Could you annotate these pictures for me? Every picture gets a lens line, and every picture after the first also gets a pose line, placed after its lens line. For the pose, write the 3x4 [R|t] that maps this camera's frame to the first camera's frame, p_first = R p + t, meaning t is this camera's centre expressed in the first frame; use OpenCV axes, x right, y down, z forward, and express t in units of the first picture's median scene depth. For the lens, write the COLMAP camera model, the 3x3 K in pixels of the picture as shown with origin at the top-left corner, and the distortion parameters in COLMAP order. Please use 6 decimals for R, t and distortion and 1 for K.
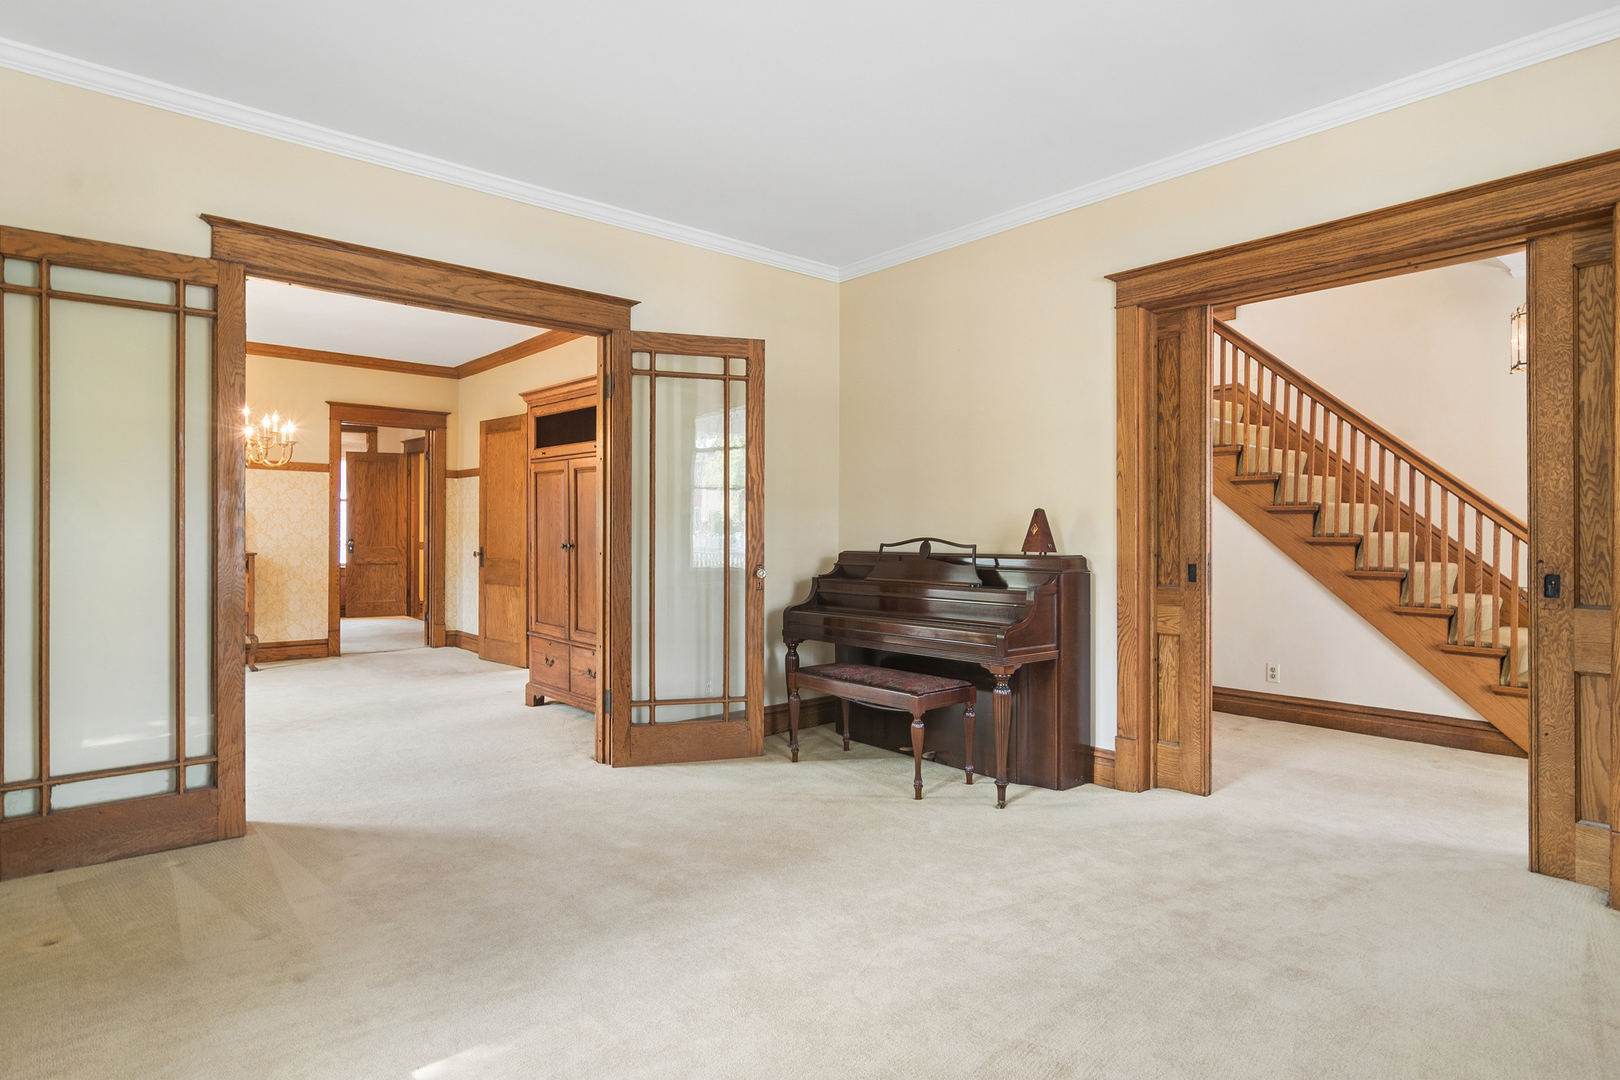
lens RADIAL K [[888.3, 0, 810.0], [0, 888.3, 532.1], [0, 0, 1]] dist [-0.001432, -0.000936]
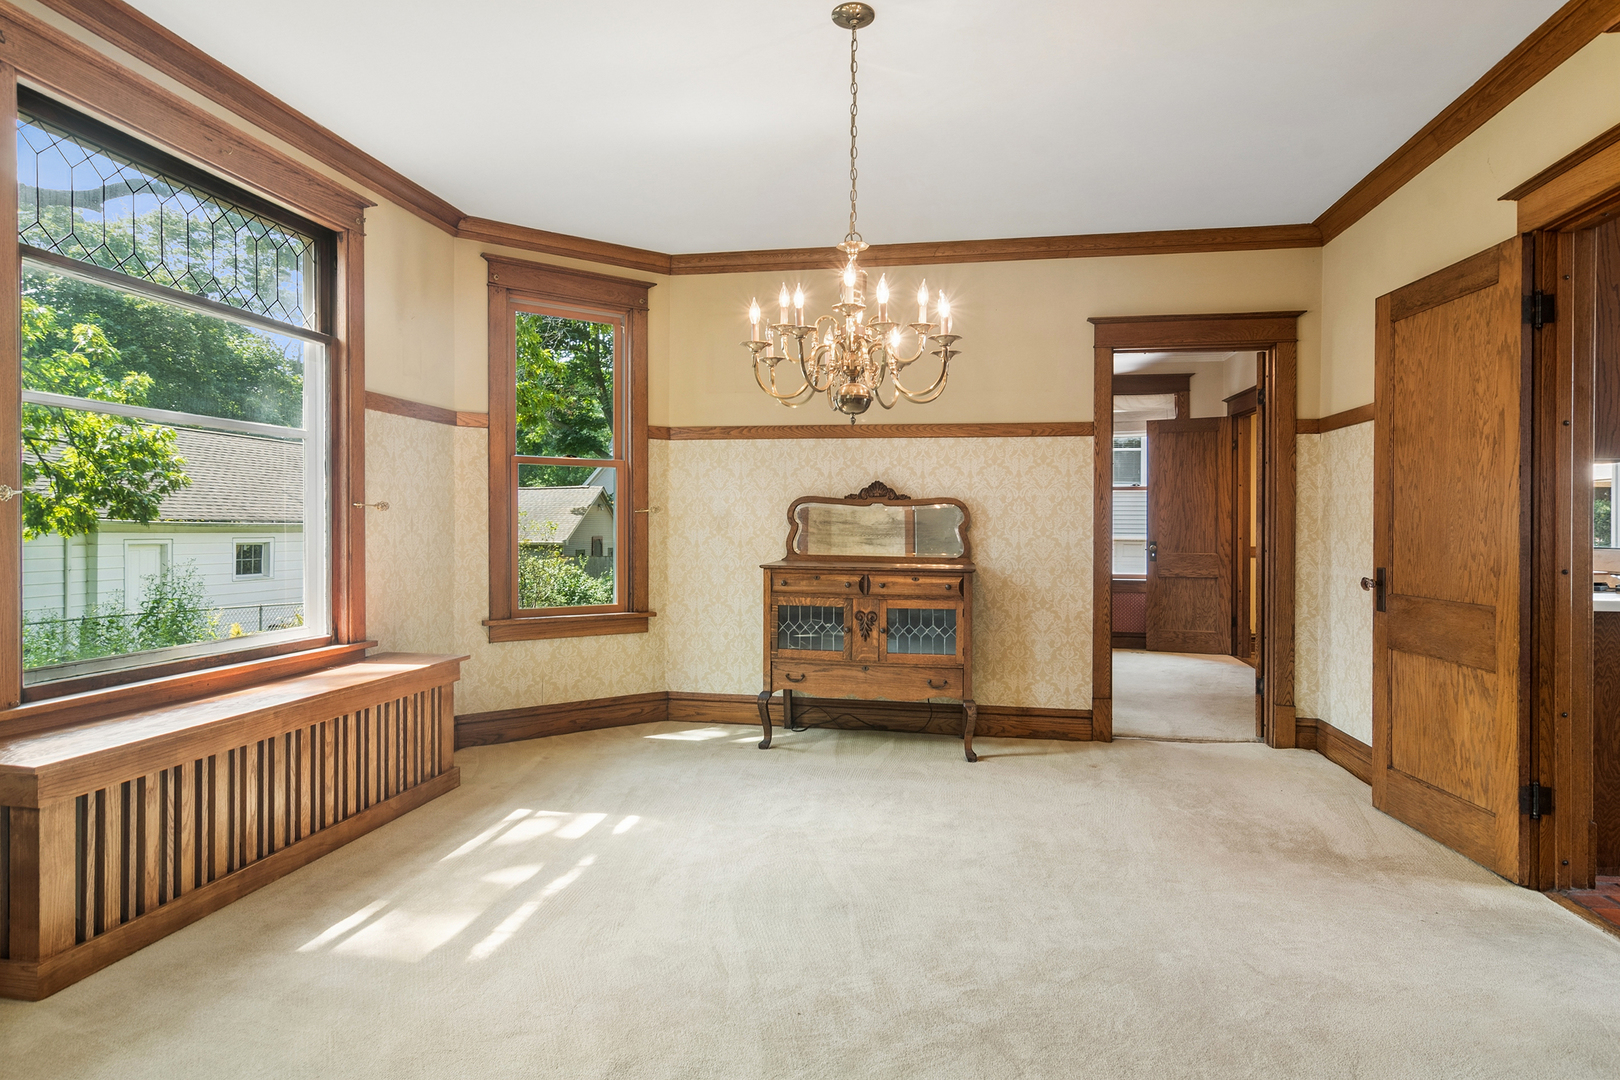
lens RADIAL K [[888.3, 0, 810.0], [0, 888.3, 532.1], [0, 0, 1]] dist [-0.001432, -0.000936]
pose [[0.636836, 0.001377, -0.770998, -0.188473], [0.001799, 0.999993, 0.003272, -0.003845], [0.770997, -0.003471, 0.636829, 0.443204]]
